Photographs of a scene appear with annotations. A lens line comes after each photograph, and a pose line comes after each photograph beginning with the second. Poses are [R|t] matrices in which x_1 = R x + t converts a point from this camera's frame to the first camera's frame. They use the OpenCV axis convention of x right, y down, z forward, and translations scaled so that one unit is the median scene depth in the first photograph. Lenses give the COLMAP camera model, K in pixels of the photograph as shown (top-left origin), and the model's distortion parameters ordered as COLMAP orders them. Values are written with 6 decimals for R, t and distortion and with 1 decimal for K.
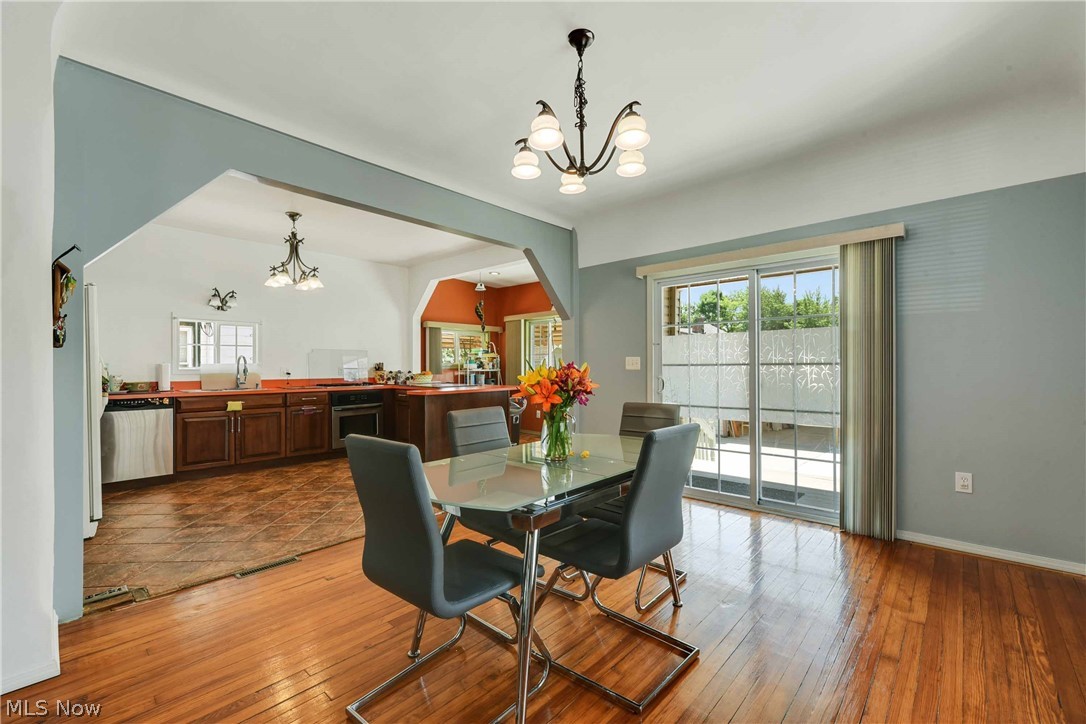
lens RADIAL K [[455.2, 0, 544.4], [0, 455.2, 364.4], [0, 0, 1]] dist [-0.001689, -0.000133]
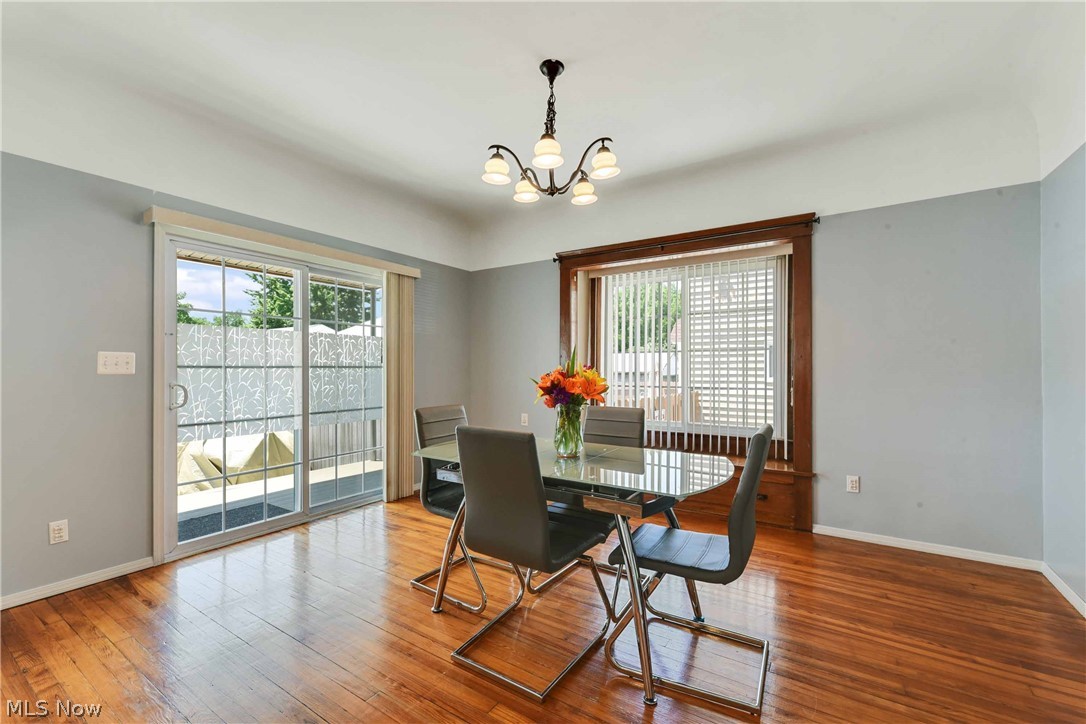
lens RADIAL K [[455.2, 0, 544.4], [0, 455.2, 364.4], [0, 0, 1]] dist [-0.001689, -0.000133]
pose [[-0.164808, 0.019677, 0.986129, -0.574695], [0.002691, 0.999806, -0.019500, 0.015098], [-0.986322, -0.000560, -0.164829, 0.693107]]
